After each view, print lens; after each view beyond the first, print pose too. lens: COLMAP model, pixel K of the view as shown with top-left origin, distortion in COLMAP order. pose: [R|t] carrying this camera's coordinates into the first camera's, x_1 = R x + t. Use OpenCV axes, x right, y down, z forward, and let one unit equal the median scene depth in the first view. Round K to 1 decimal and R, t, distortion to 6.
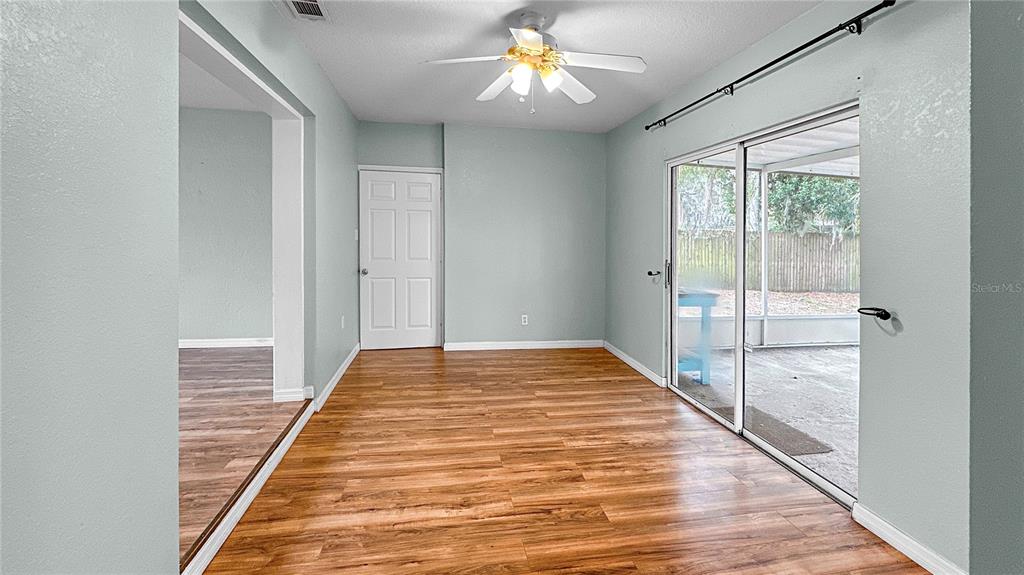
lens RADIAL K [[418.2, 0, 509.5], [0, 418.2, 284.5], [0, 0, 1]] dist [0.013440, 0.000025]
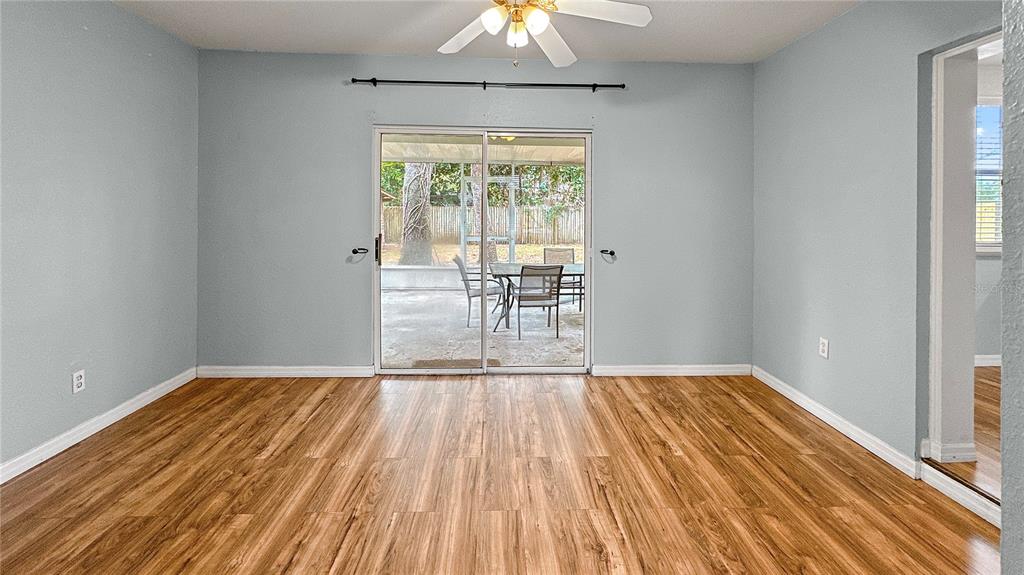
lens RADIAL K [[418.2, 0, 509.3], [0, 418.2, 285.5], [0, 0, 1]] dist [0.013440, 0.000025]
pose [[0.140225, -0.183290, 0.973006, -0.802568], [0.097834, 0.980472, 0.170597, -0.141946], [-0.985274, 0.071271, 0.155419, 0.952018]]
